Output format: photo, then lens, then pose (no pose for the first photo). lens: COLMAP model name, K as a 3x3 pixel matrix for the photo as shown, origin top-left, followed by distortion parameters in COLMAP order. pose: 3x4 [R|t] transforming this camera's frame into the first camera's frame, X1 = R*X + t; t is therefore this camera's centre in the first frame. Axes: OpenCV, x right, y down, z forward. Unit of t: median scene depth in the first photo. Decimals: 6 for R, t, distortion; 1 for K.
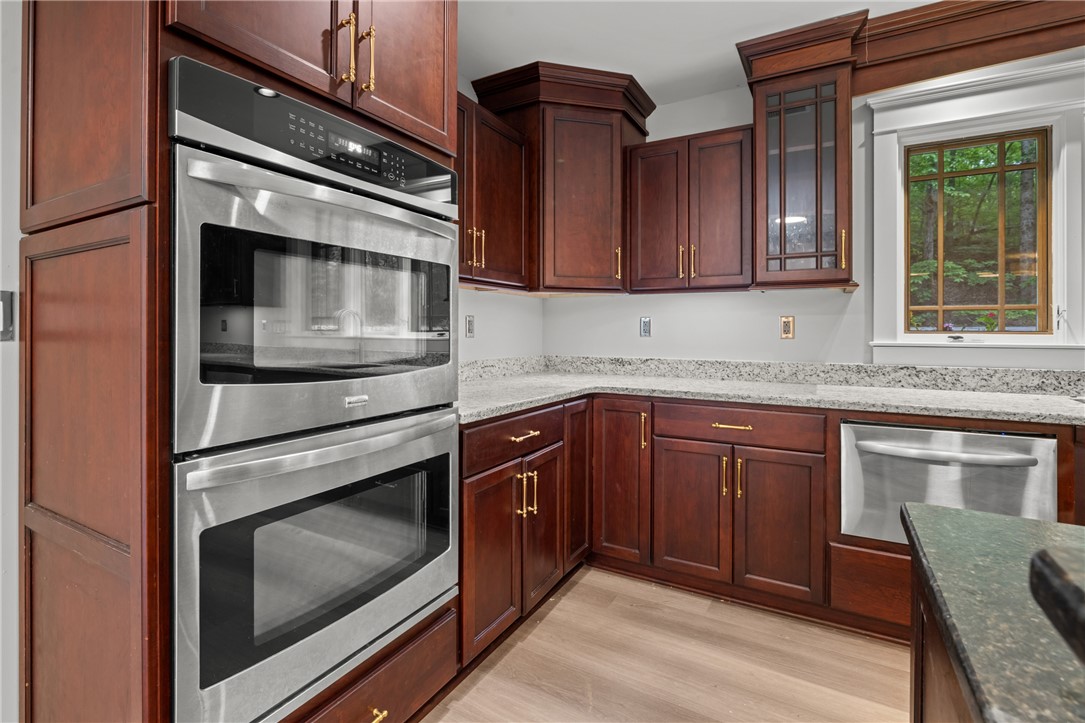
lens RADIAL K [[512.9, 0, 519.6], [0, 512.9, 331.6], [0, 0, 1]] dist [-0.002788, 0.000031]
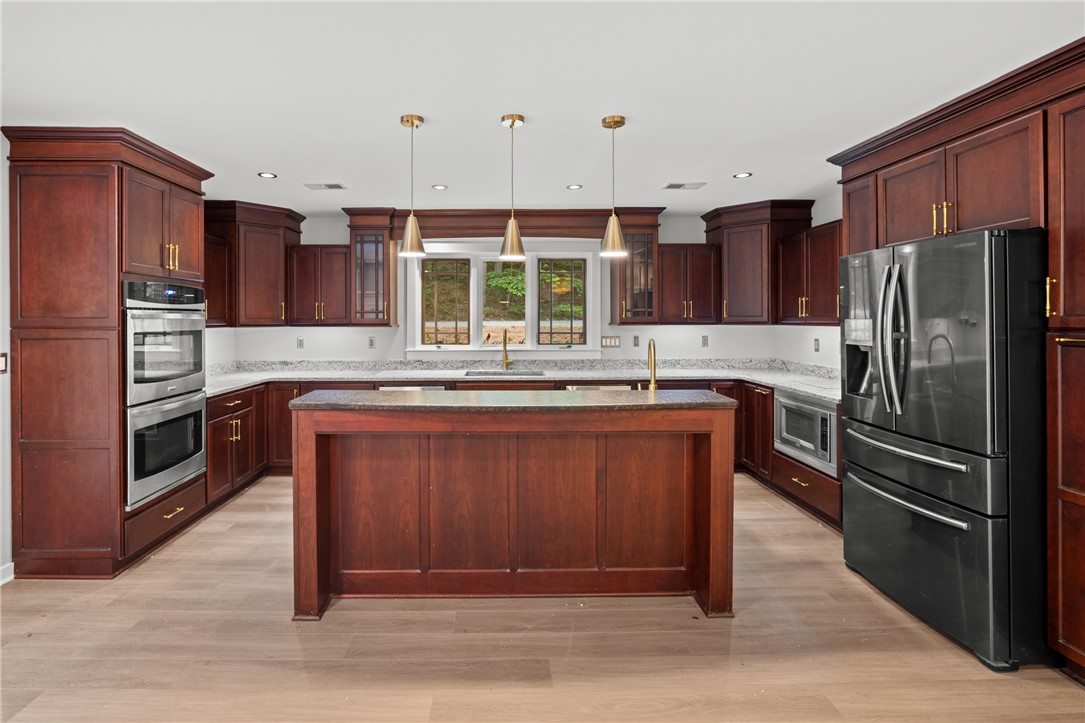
lens RADIAL K [[528.4, 0, 487.7], [0, 528.4, 318.2], [0, 0, 1]] dist [-0.006482, 0.002136]
pose [[0.861669, -0.005301, 0.507443, -0.161322], [0.006409, 0.999979, -0.000436, -0.118752], [-0.507430, 0.003628, 0.861685, -1.200094]]
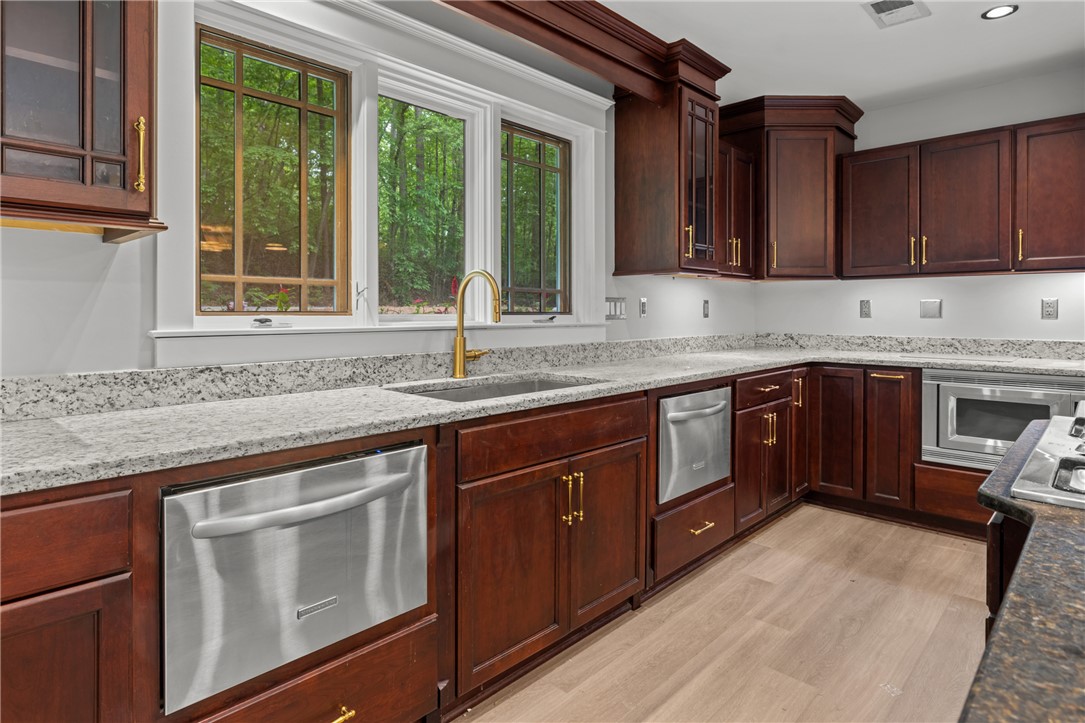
lens RADIAL K [[605.0, 0, 557.2], [0, 605.0, 312.9], [0, 0, 1]] dist [0.002751, 0.001862]
pose [[0.194752, -0.004625, 0.980842, 0.108084], [0.000119, 0.999989, 0.004692, -0.003197], [-0.980852, -0.000797, 0.194750, 0.452228]]
